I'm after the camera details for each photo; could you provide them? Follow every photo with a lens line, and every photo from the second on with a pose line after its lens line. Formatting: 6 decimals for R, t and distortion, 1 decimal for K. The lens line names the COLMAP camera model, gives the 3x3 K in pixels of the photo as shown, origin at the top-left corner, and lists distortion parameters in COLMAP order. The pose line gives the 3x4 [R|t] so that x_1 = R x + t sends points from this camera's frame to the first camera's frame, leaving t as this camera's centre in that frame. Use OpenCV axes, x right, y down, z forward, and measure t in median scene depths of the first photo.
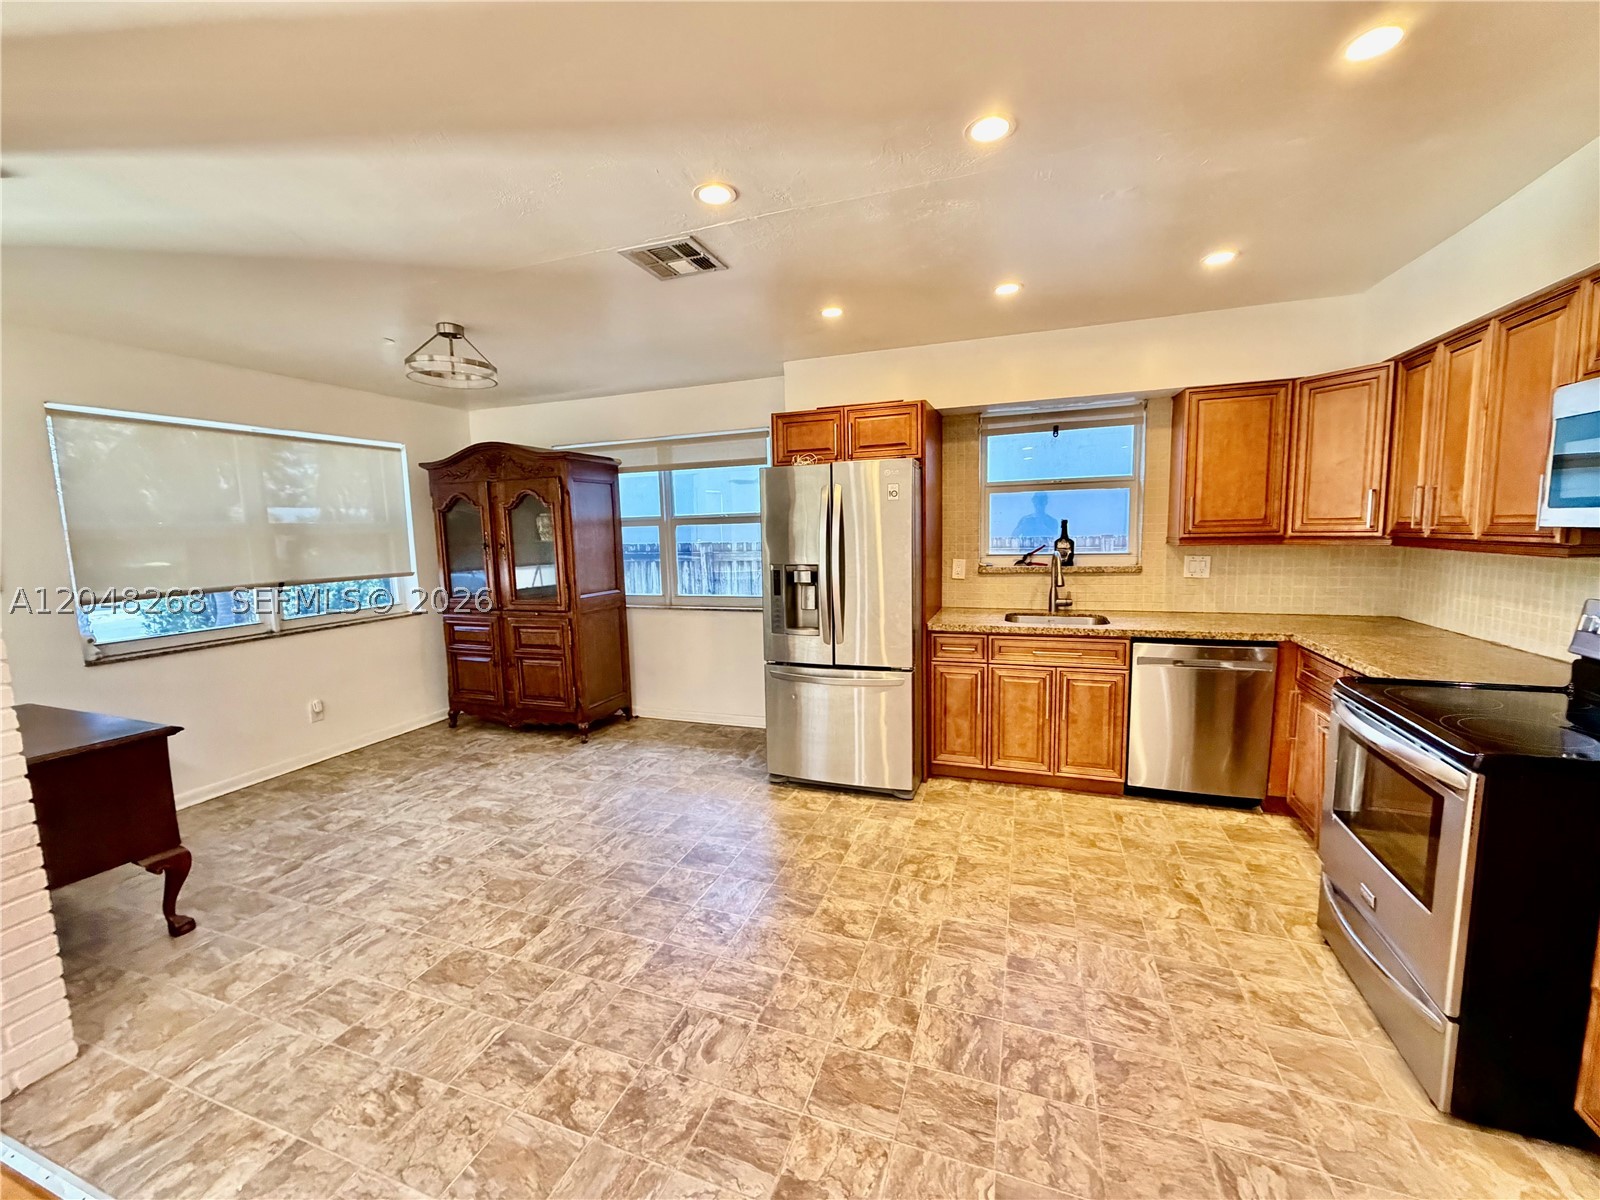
lens RADIAL K [[627.3, 0, 800.0], [0, 627.3, 600.0], [0, 0, 1]] dist [-0.009447, 0.000098]
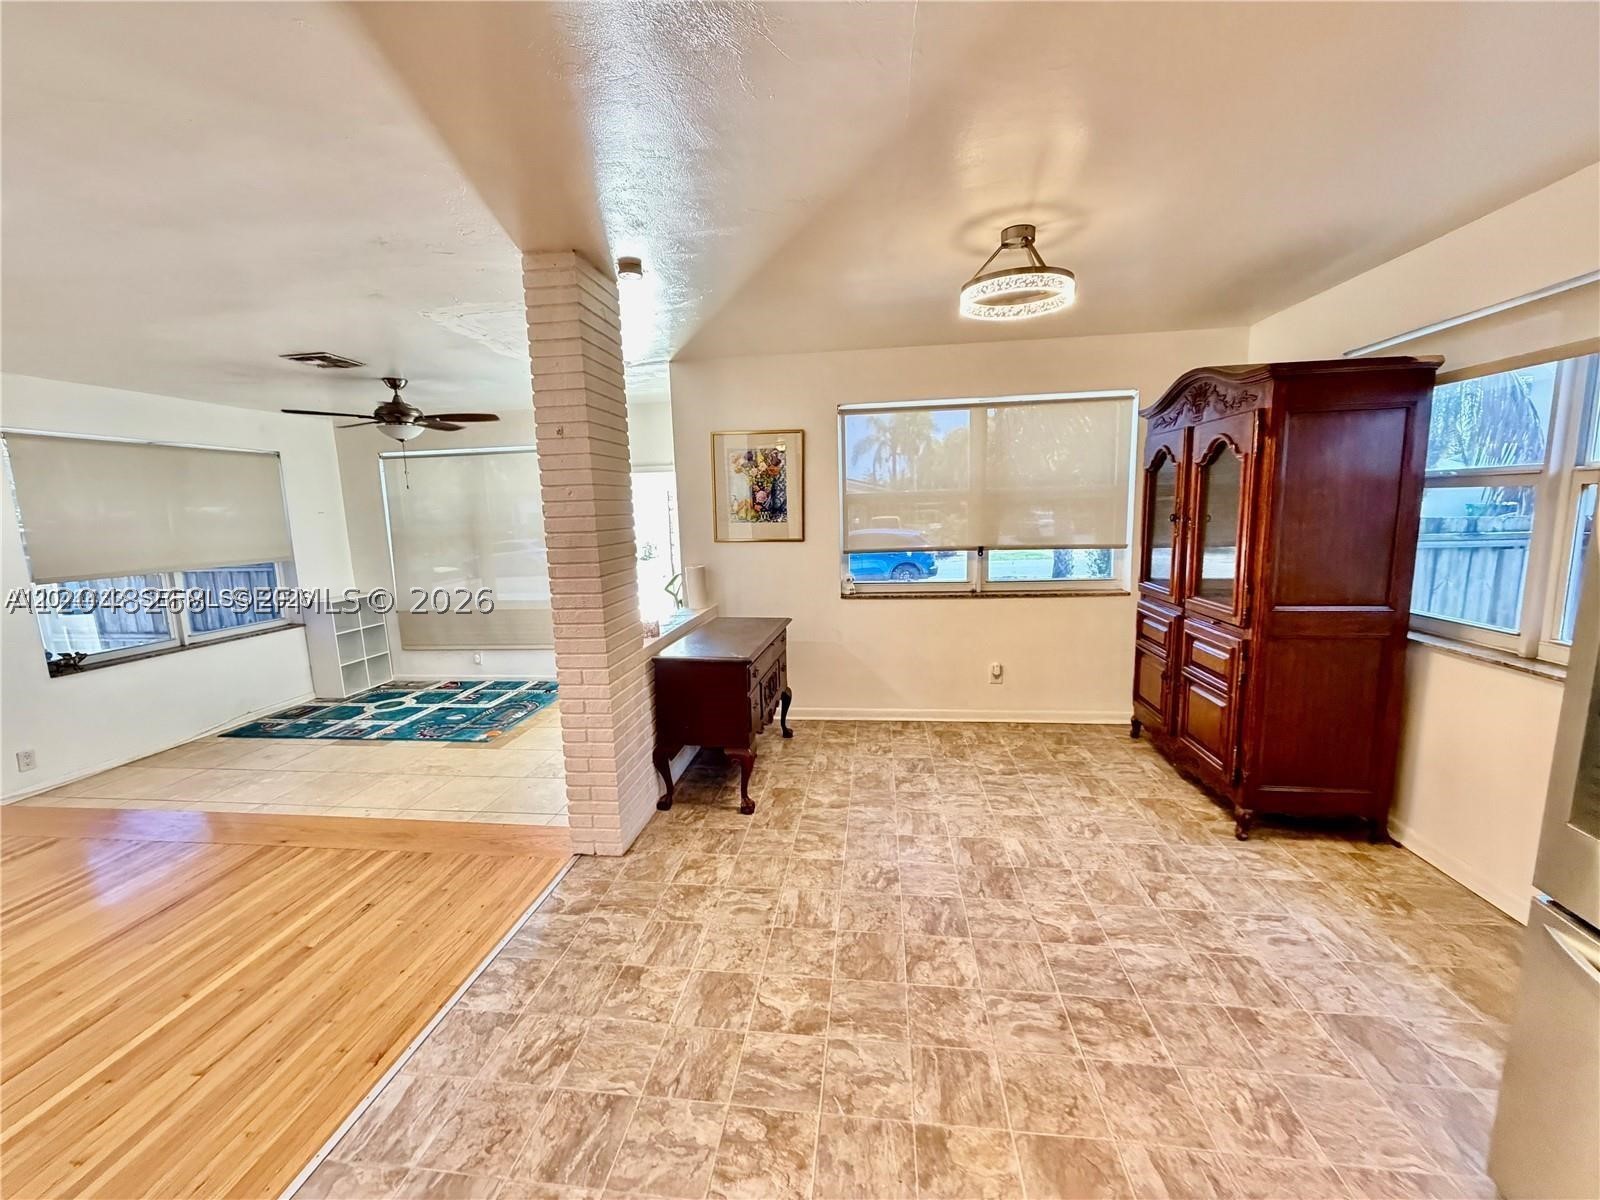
lens RADIAL K [[658.4, 0, 799.4], [0, 658.4, 571.4], [0, 0, 1]] dist [-0.000595, -0.000090]
pose [[0.219296, 0.117550, -0.968551, 0.228906], [-0.094014, 0.990642, 0.098945, -0.080852], [0.971118, 0.069359, 0.228295, 0.611819]]
